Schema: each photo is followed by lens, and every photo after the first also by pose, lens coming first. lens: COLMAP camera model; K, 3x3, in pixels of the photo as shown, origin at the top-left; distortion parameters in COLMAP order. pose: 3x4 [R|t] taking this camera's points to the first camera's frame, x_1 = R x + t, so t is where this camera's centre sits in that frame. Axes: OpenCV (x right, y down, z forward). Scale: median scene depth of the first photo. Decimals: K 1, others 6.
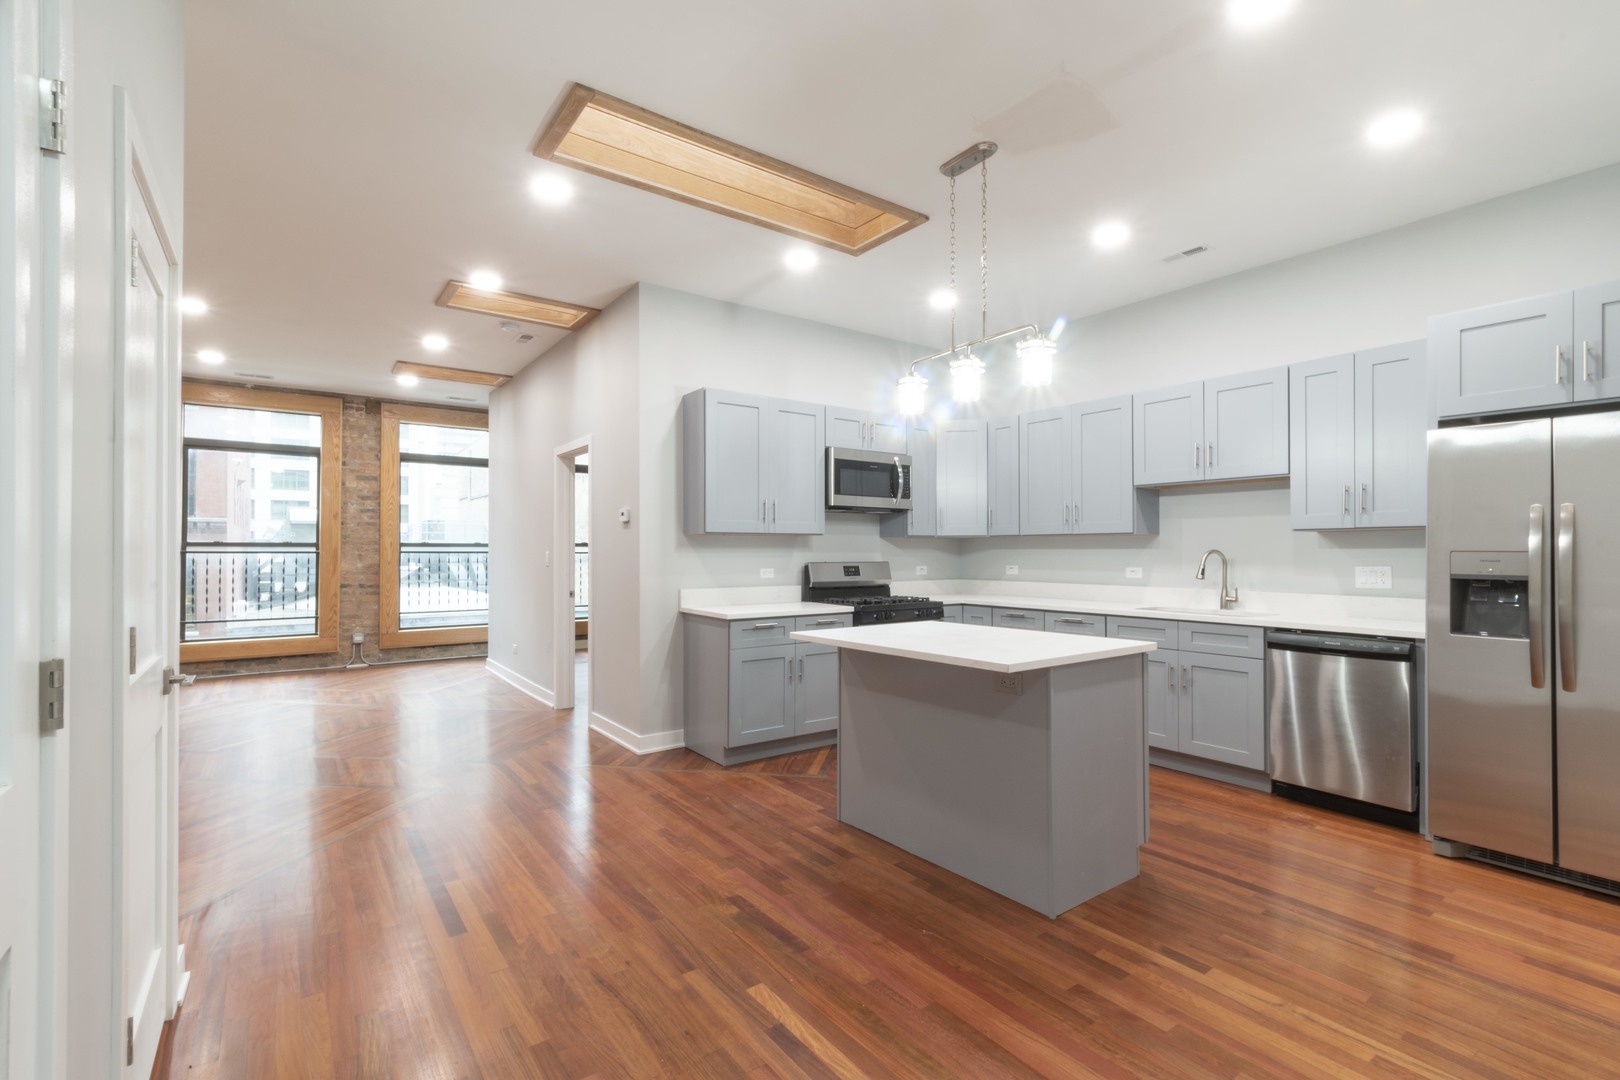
lens RADIAL K [[726.7, 0, 824.0], [0, 726.7, 561.3], [0, 0, 1]] dist [0.001329, 0.000180]
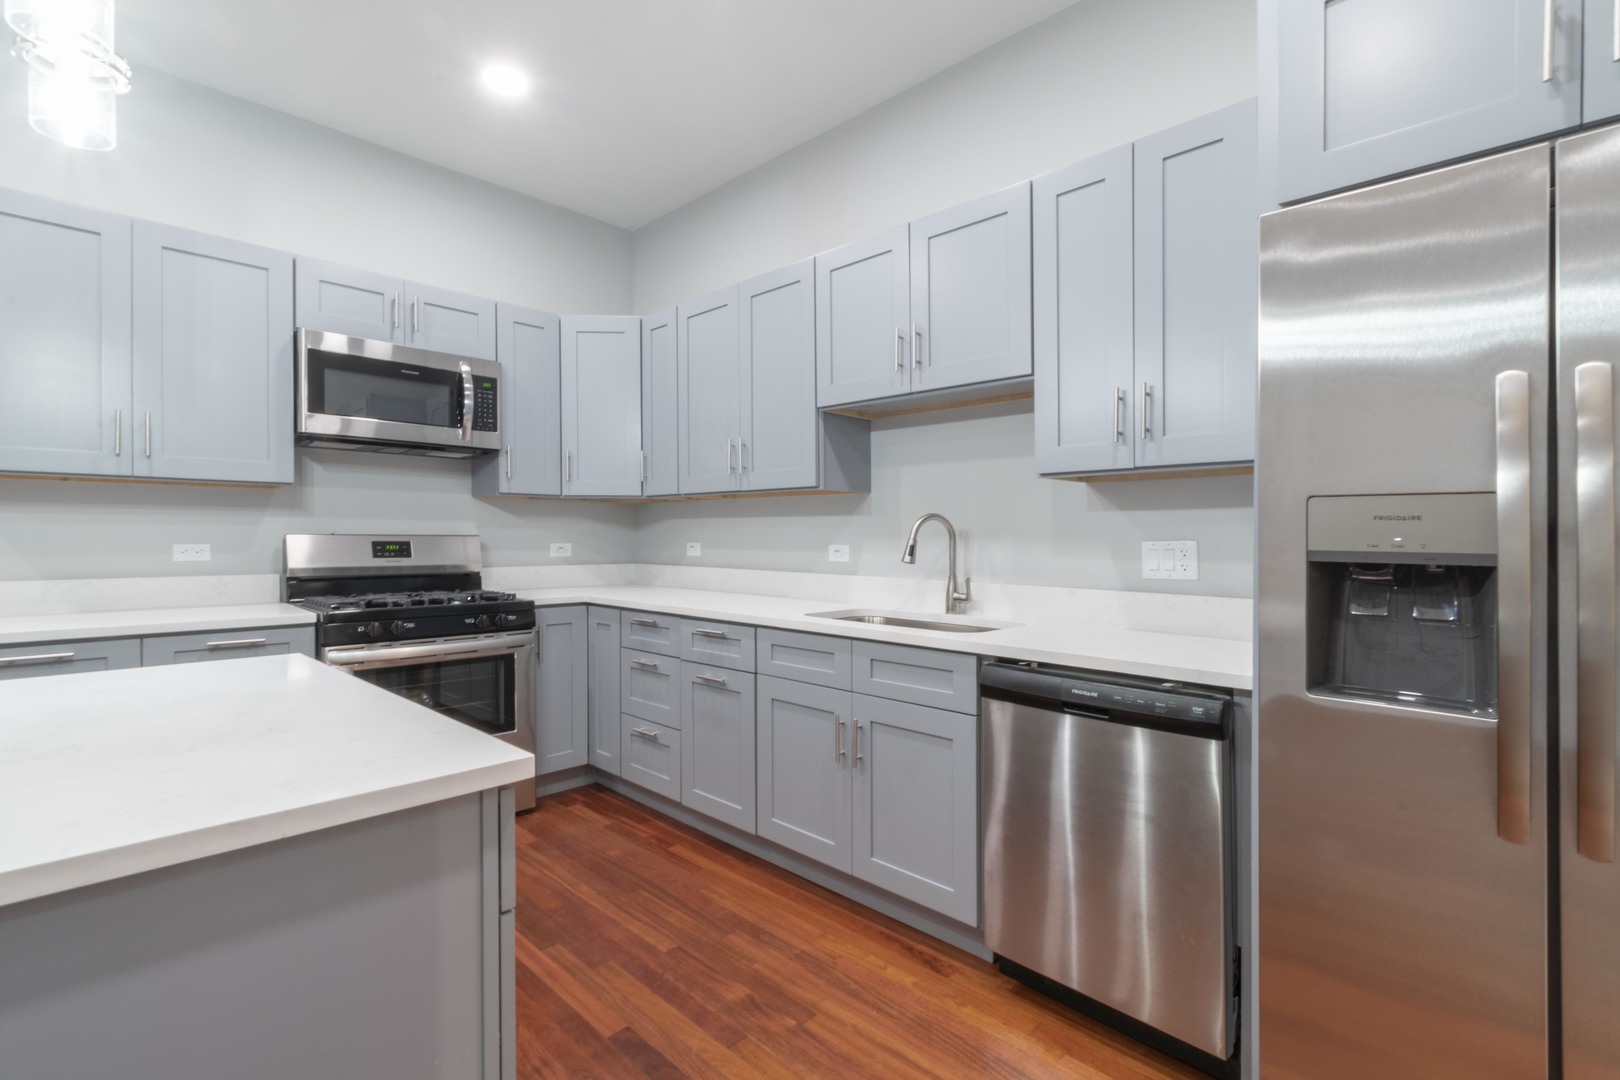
lens RADIAL K [[744.0, 0, 810.0], [0, 744.0, 540.0], [0, 0, 1]] dist [-0.004163, -0.000219]
pose [[0.987227, 0.004975, 0.159241, 0.340994], [-0.003823, 0.999964, -0.007539, 0.010524], [-0.159272, 0.006834, 0.987211, 0.416561]]
